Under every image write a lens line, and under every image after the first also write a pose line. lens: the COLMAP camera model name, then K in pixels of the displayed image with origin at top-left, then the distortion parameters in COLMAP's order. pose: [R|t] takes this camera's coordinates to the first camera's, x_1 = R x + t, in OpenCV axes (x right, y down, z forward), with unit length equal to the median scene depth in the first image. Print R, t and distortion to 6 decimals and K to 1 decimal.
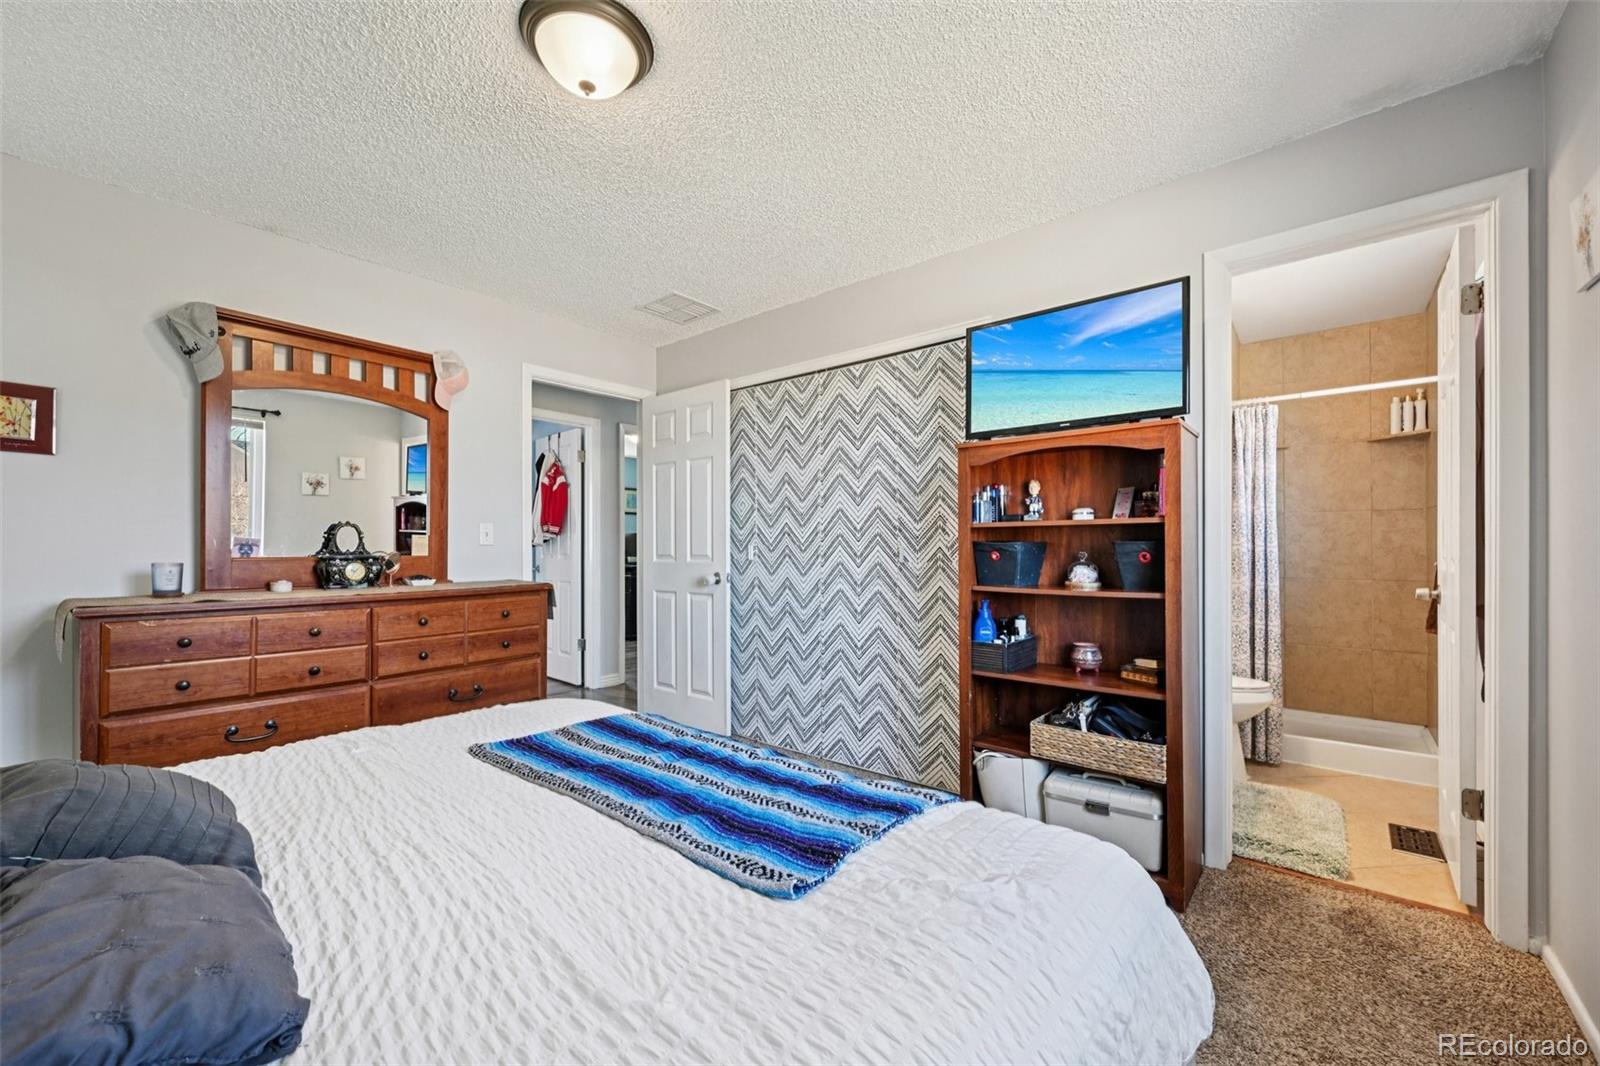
lens RADIAL K [[626.4, 0, 799.4], [0, 626.4, 543.1], [0, 0, 1]] dist [-0.001791, 0.000156]
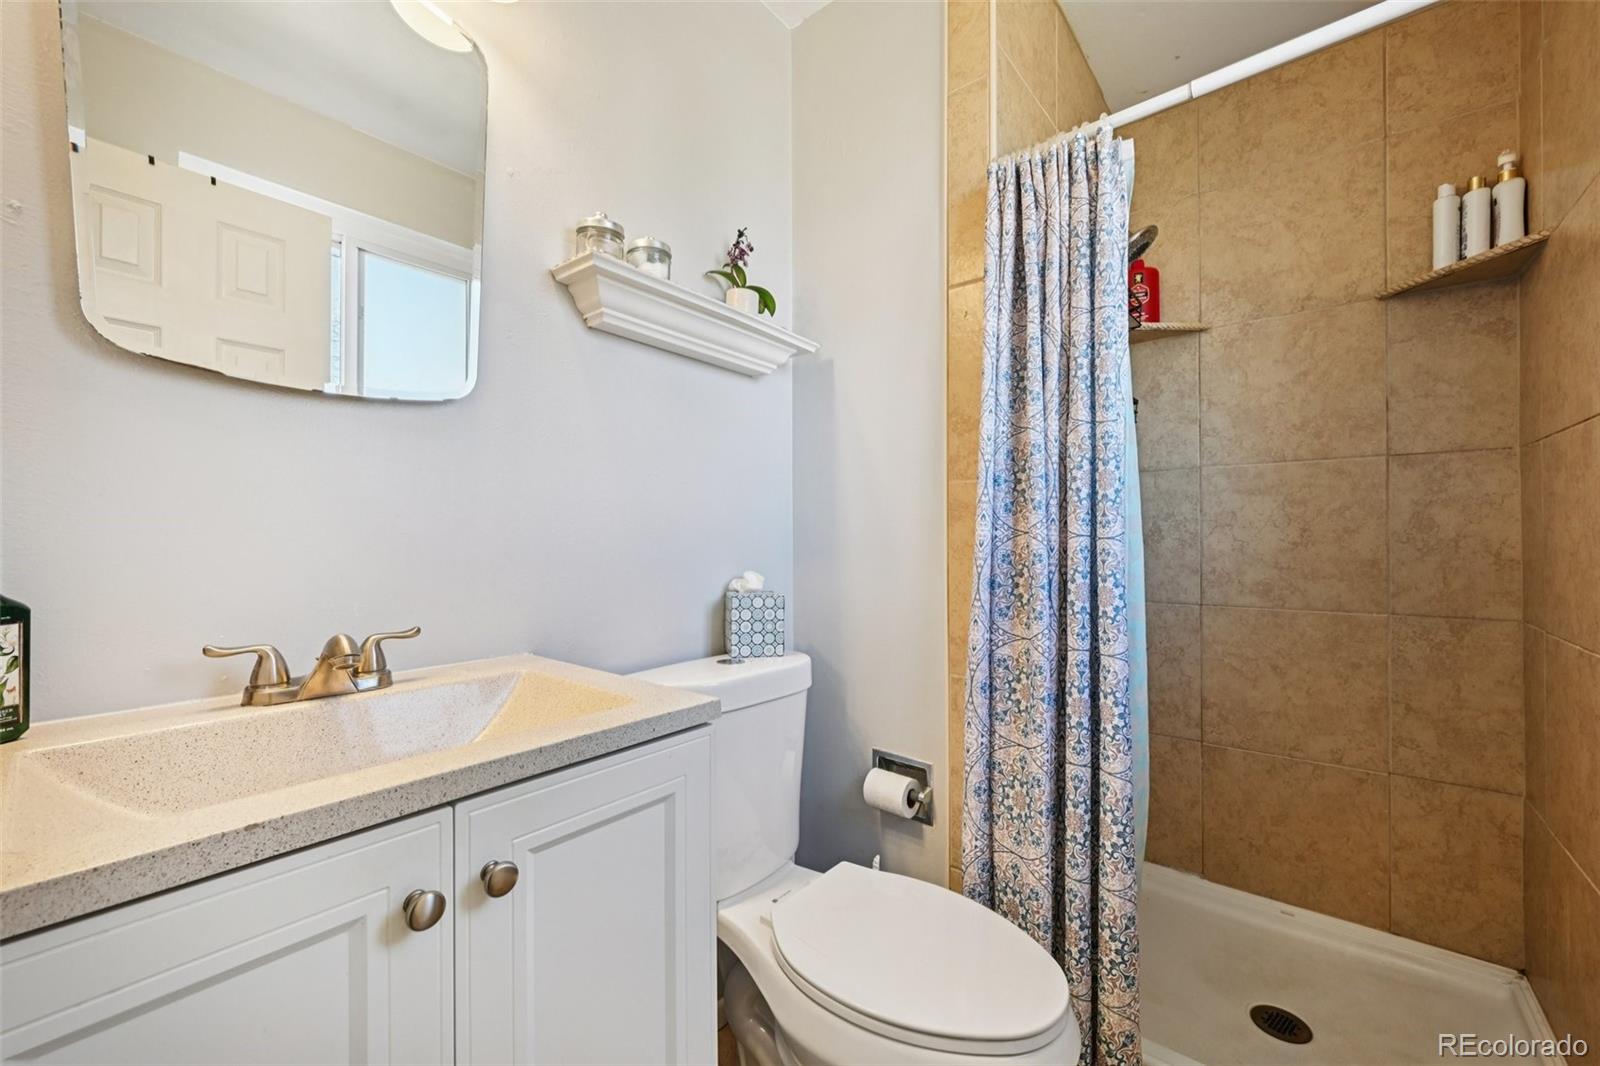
lens RADIAL K [[626.4, 0, 795.9], [0, 626.4, 535.7], [0, 0, 1]] dist [-0.001791, 0.000156]
pose [[0.999983, -0.001300, 0.005630, 0.492248], [0.001298, 0.999999, 0.000493, 0.003228], [-0.005630, -0.000485, 0.999984, 0.557828]]
